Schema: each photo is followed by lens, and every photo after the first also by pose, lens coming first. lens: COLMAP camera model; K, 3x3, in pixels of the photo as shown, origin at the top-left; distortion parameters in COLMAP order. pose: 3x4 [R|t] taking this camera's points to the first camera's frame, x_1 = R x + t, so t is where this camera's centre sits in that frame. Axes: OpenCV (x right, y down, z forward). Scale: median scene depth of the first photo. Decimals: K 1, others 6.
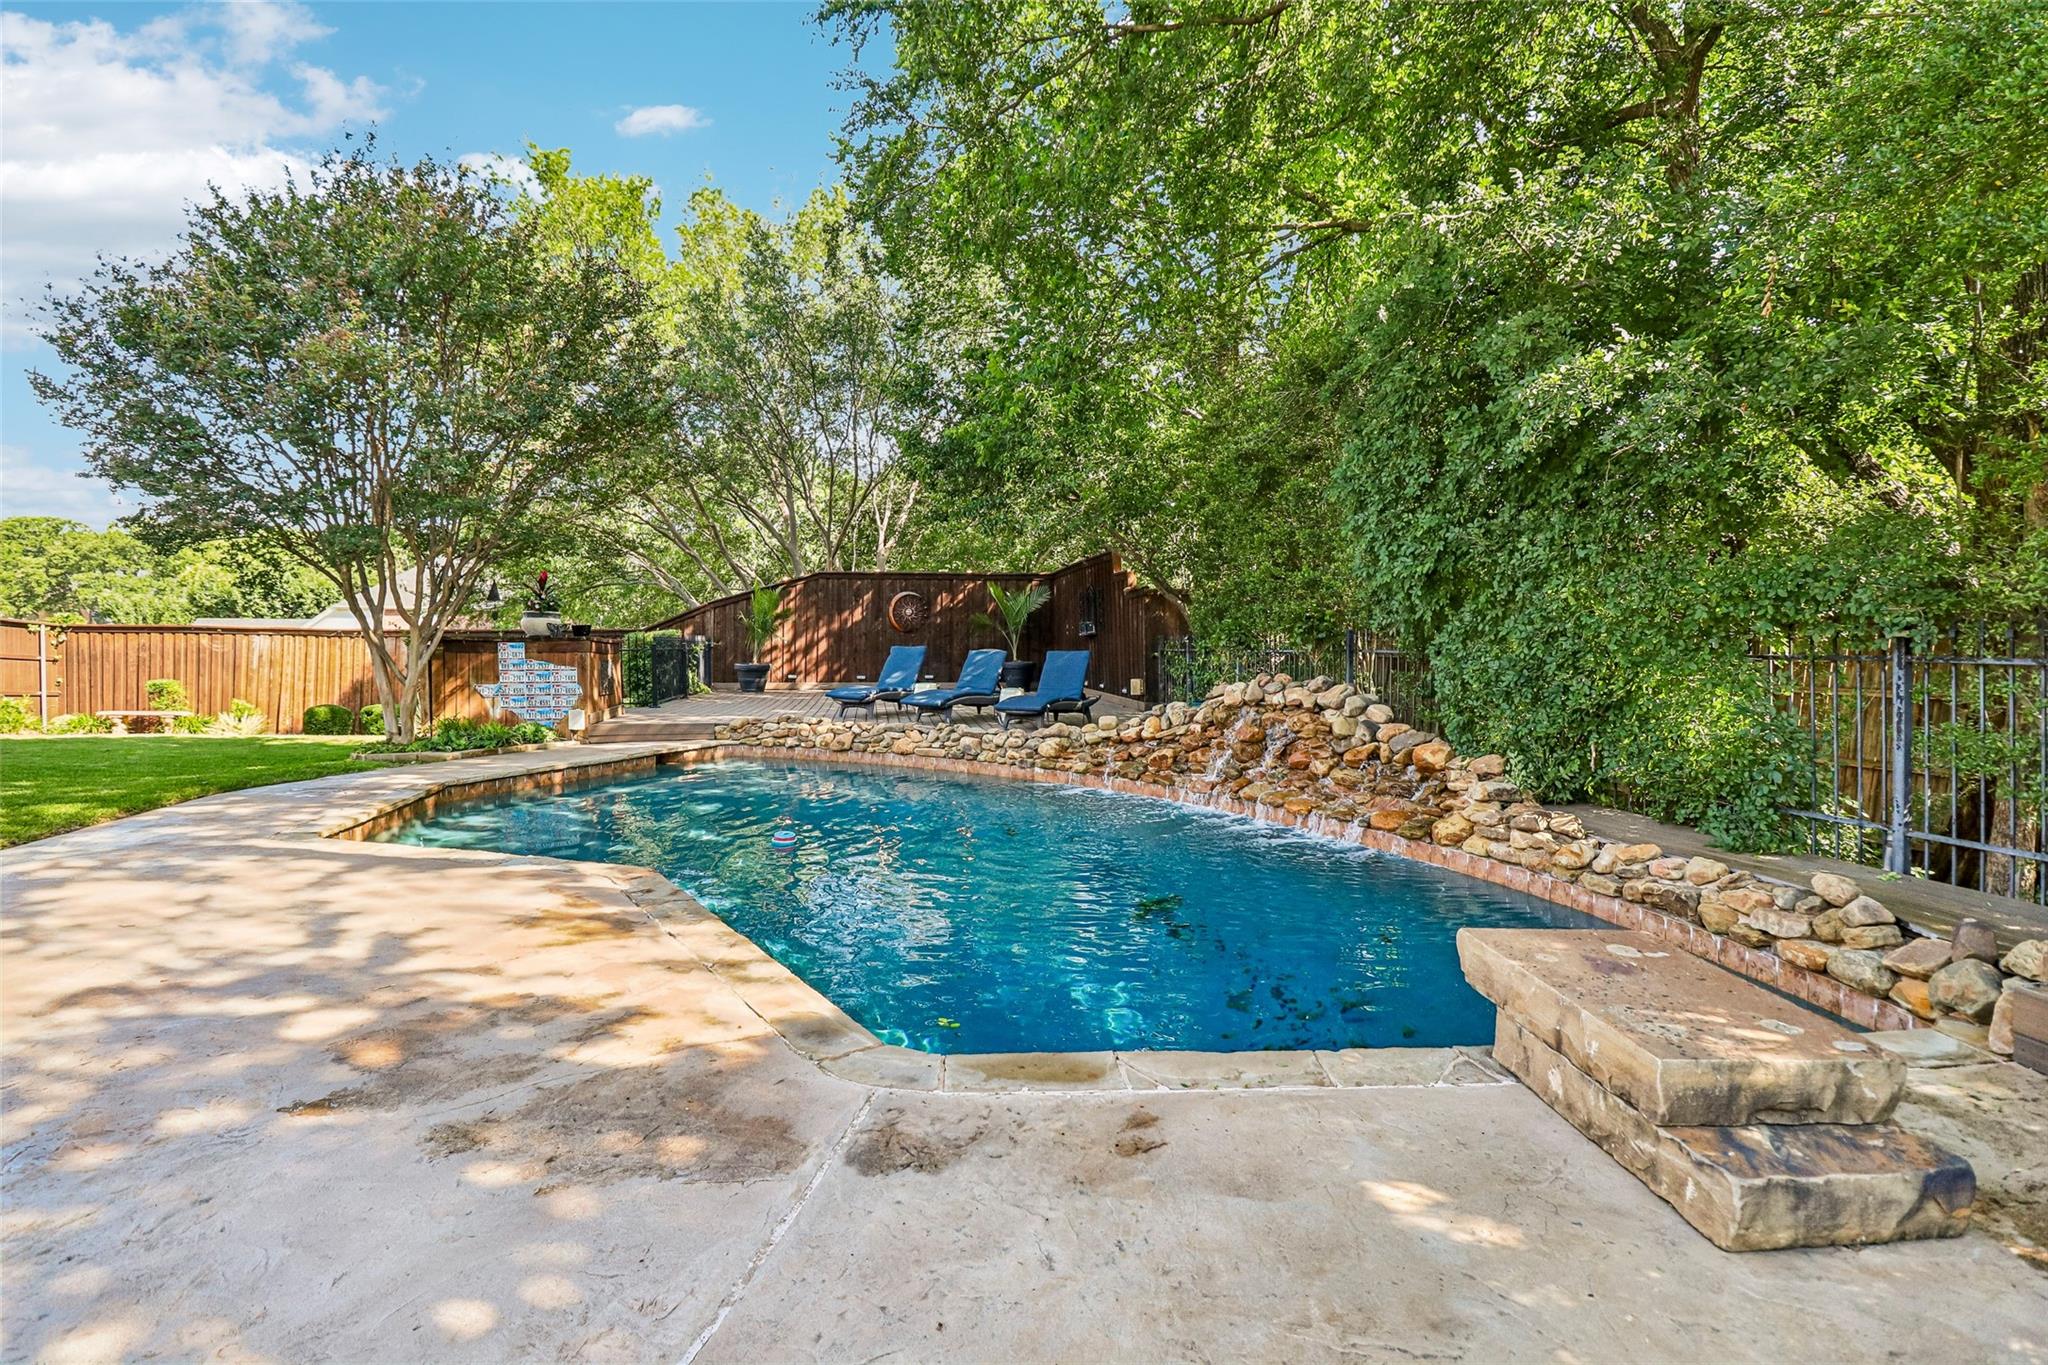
lens RADIAL K [[958.8, 0, 1021.3], [0, 958.8, 645.4], [0, 0, 1]] dist [0.004327, -0.010570]
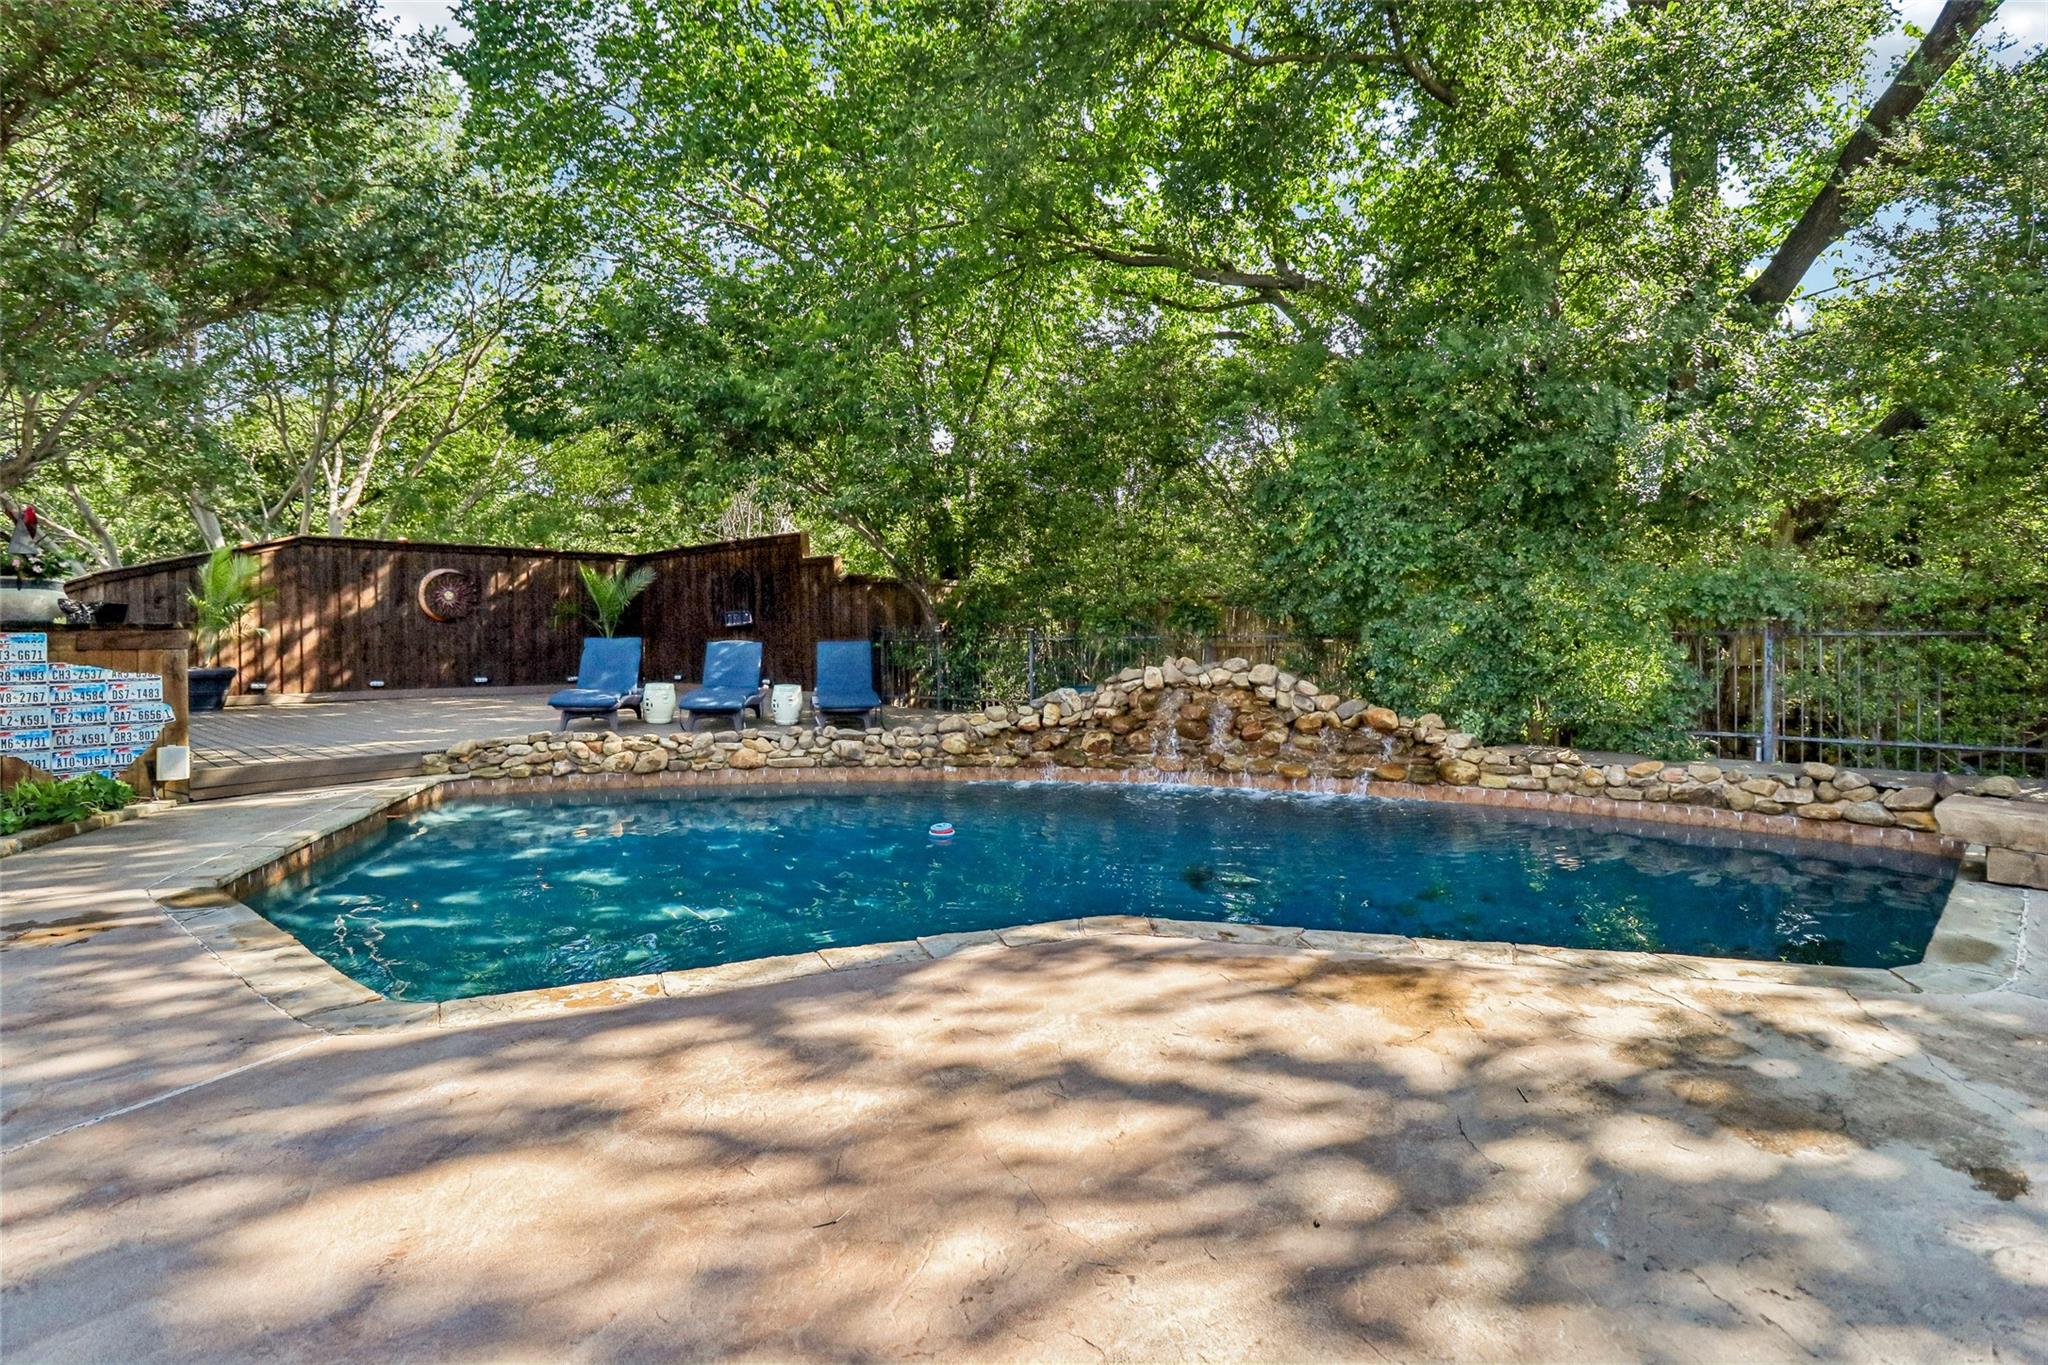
lens RADIAL K [[958.8, 0, 1021.3], [0, 958.8, 645.4], [0, 0, 1]] dist [0.004327, -0.010570]
pose [[0.761727, -0.010479, 0.647814, -0.276096], [0.007640, 0.999945, 0.007191, 0.003189], [-0.647853, -0.000528, 0.761765, 0.136485]]
